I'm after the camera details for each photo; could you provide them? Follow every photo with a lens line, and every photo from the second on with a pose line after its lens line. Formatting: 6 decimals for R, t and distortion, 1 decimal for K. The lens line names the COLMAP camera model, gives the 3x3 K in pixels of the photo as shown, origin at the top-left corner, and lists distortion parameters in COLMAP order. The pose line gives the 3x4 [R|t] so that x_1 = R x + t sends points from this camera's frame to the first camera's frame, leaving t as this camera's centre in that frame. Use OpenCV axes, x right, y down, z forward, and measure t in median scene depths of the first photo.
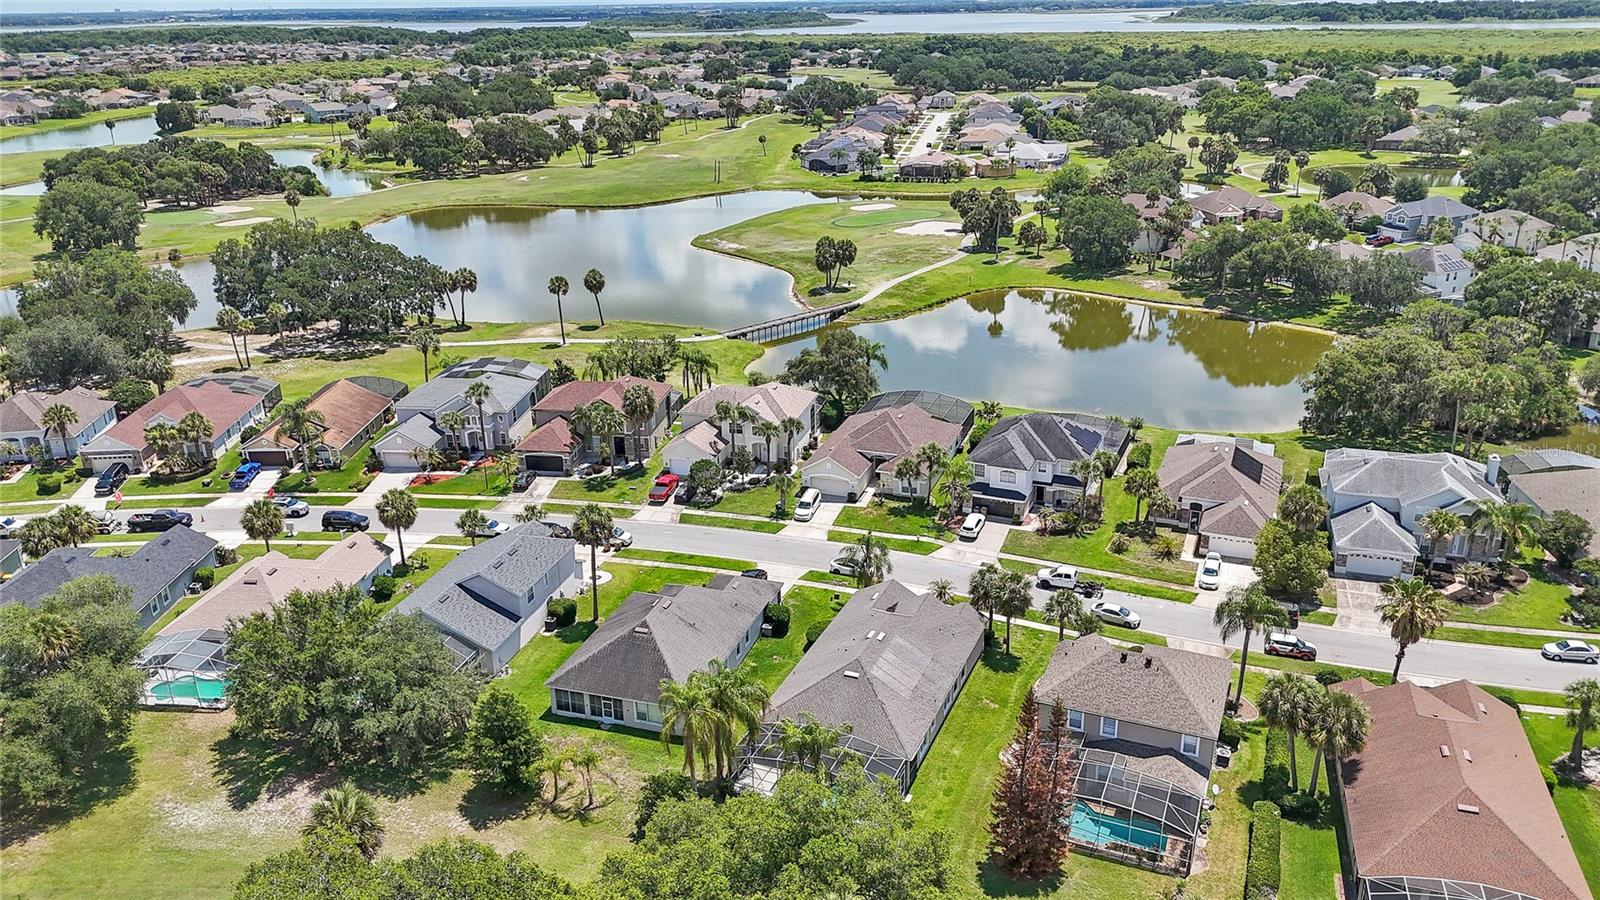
lens RADIAL K [[1172.9, 0, 800.0], [0, 1172.9, 450.0], [0, 0, 1]] dist [0.085726, -0.090981]
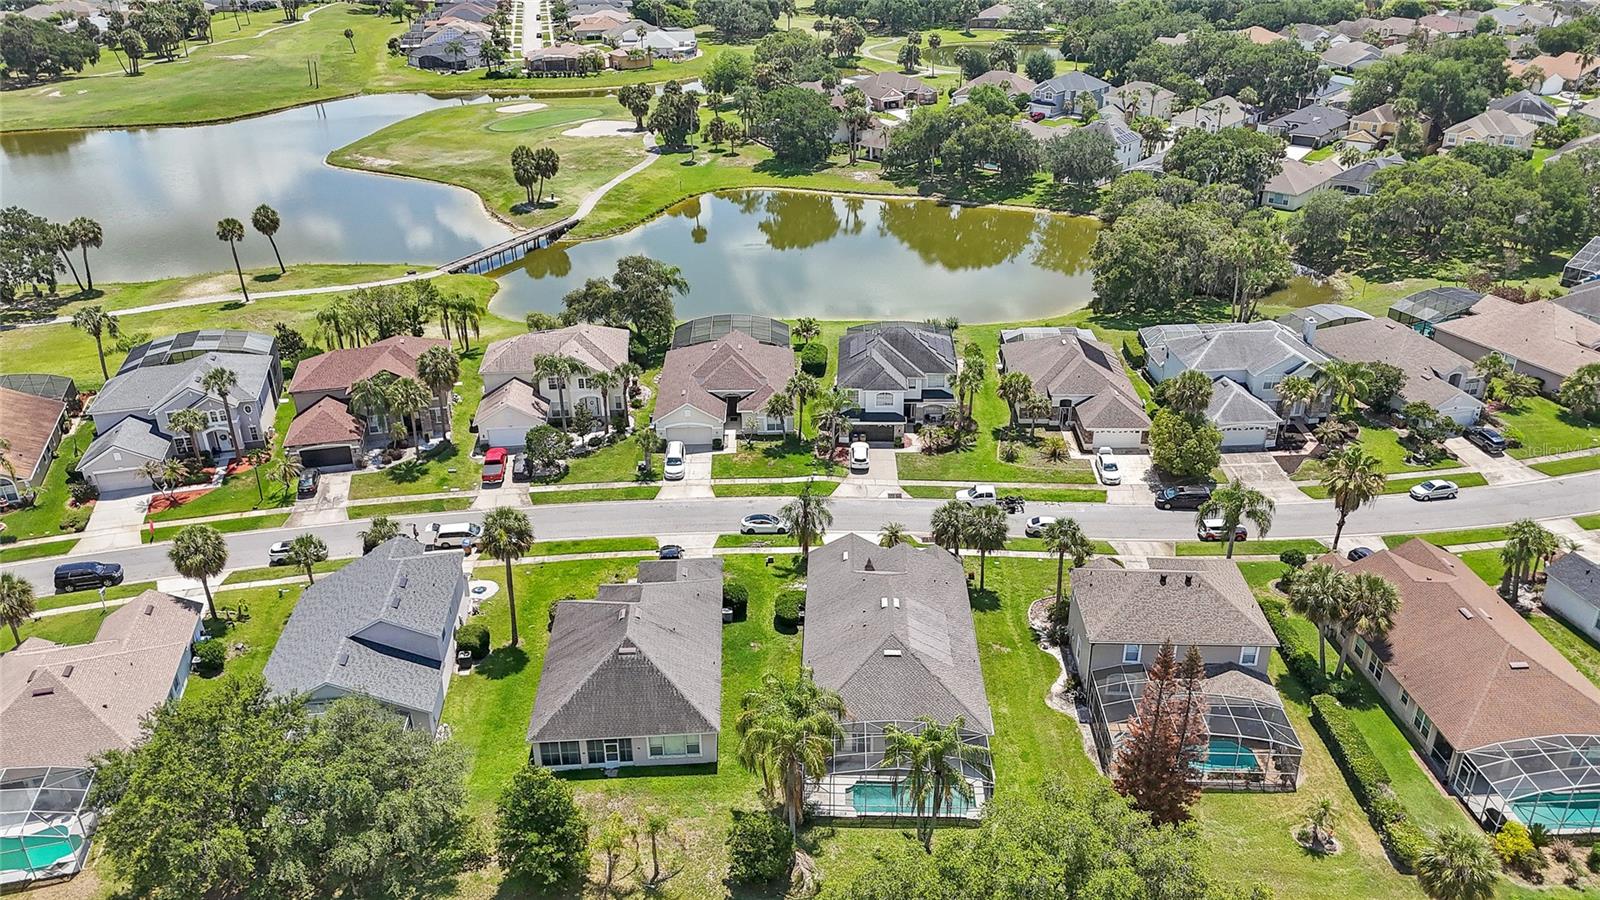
lens RADIAL K [[1172.9, 0, 800.0], [0, 1172.9, 450.0], [0, 0, 1]] dist [0.085726, -0.090981]
pose [[0.931298, -0.152586, 0.330759, -0.176471], [0.123082, 0.986446, 0.108515, -0.040810], [-0.342834, -0.060349, 0.937455, 0.115084]]
